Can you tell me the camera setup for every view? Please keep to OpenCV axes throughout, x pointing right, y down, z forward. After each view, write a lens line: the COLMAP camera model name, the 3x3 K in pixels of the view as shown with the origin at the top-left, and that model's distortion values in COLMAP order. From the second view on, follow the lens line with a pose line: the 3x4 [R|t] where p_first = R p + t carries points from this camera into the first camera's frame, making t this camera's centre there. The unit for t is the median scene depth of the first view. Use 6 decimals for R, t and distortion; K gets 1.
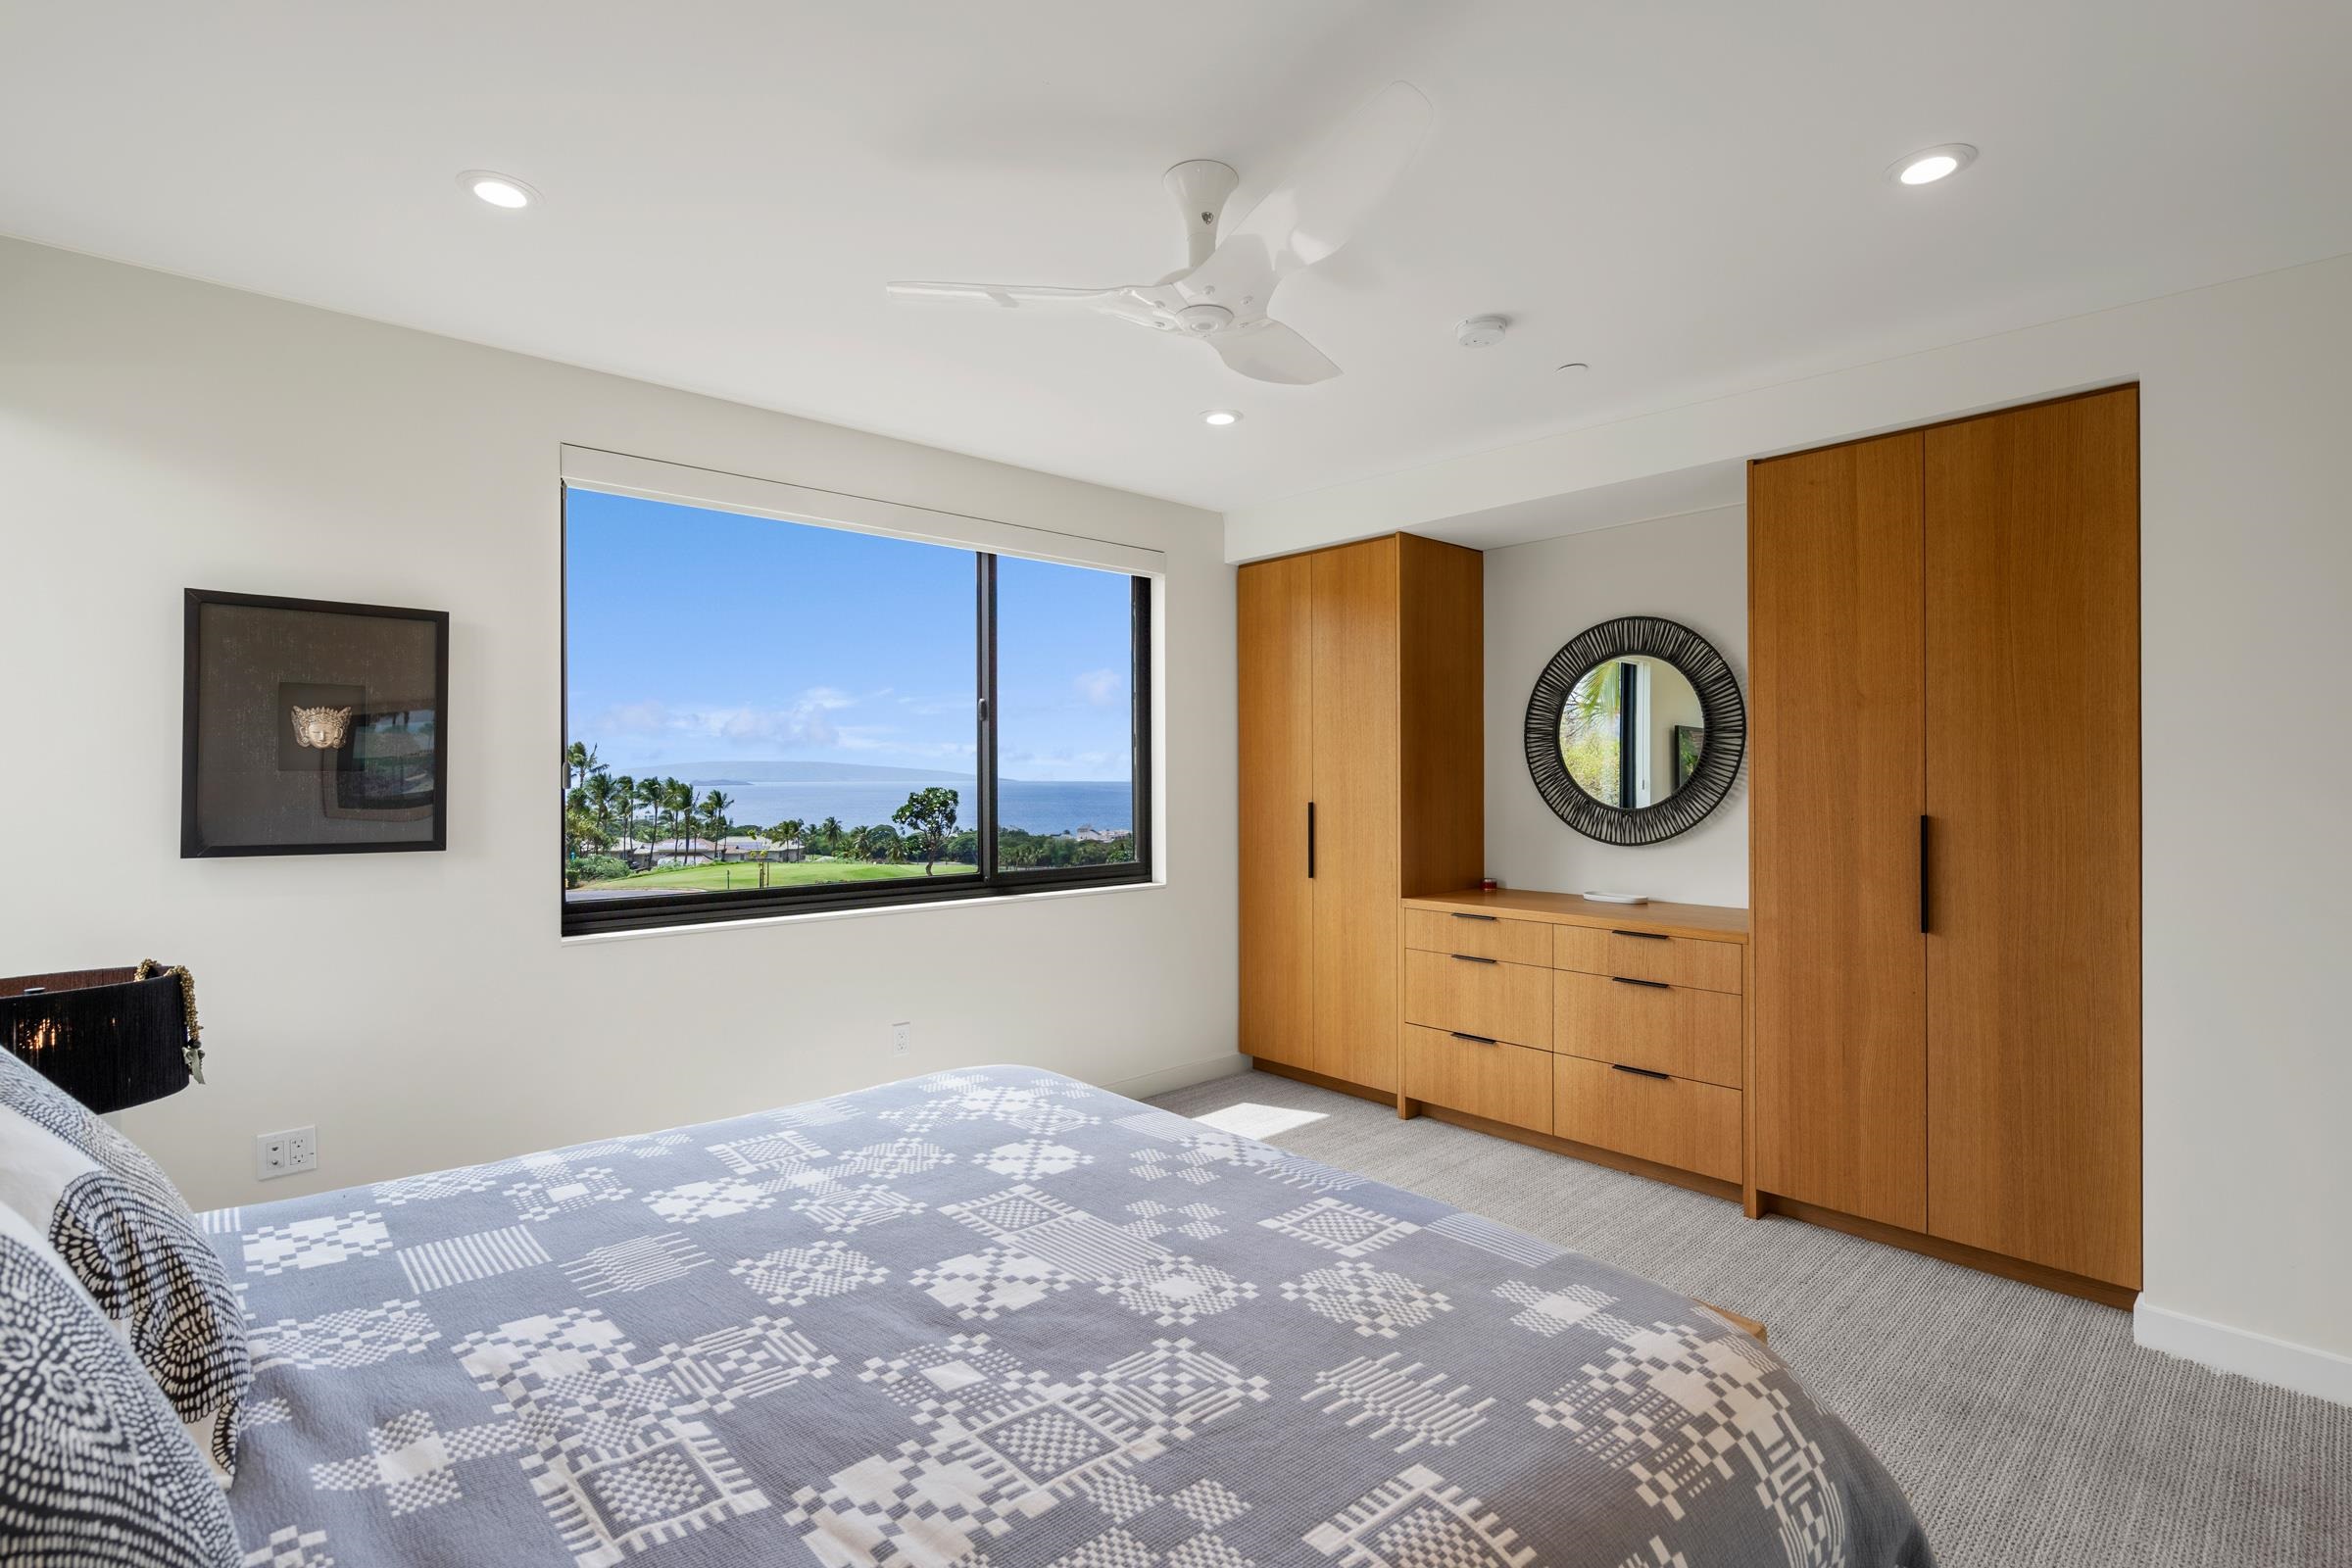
lens RADIAL K [[1065.9, 0, 1172.9], [0, 1065.9, 777.3], [0, 0, 1]] dist [-0.005993, -0.000011]
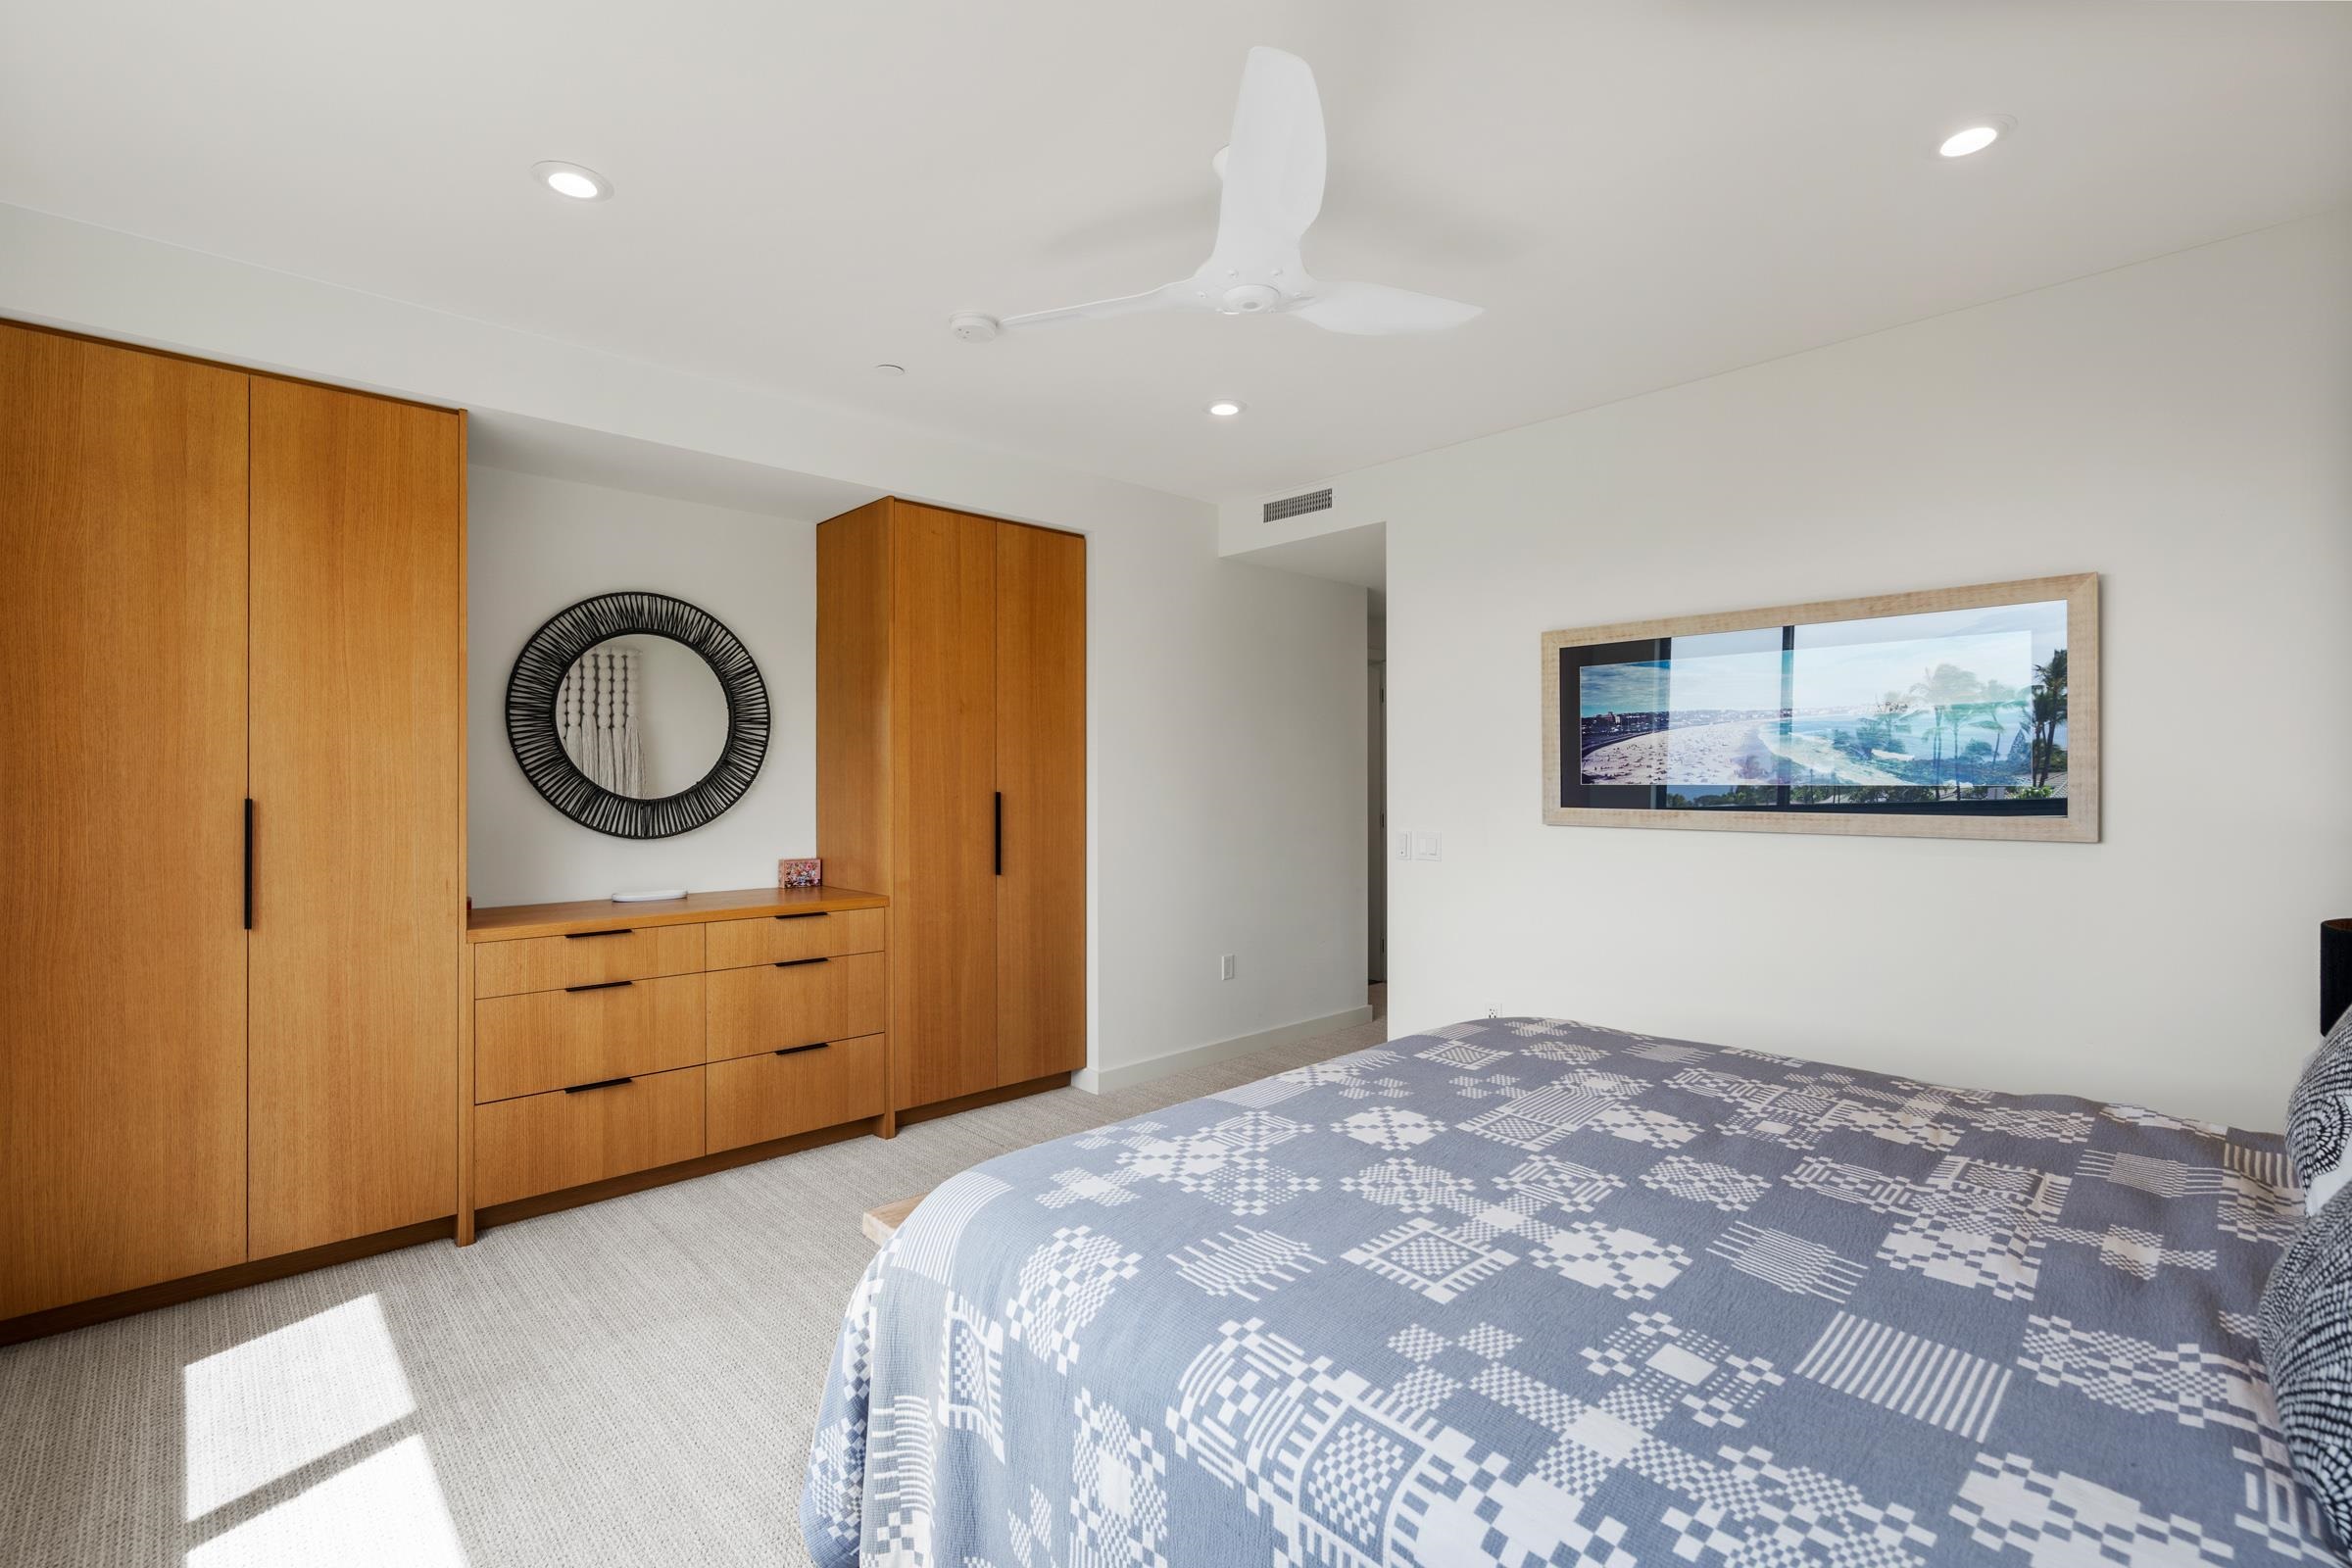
lens RADIAL K [[1065.9, 0, 1172.9], [0, 1065.9, 777.3], [0, 0, 1]] dist [-0.005993, -0.000011]
pose [[-0.018057, 0.009676, 0.999790, -1.170595], [0.005239, 0.999940, -0.009583, 0.050539], [-0.999823, 0.005065, -0.018106, 1.287395]]
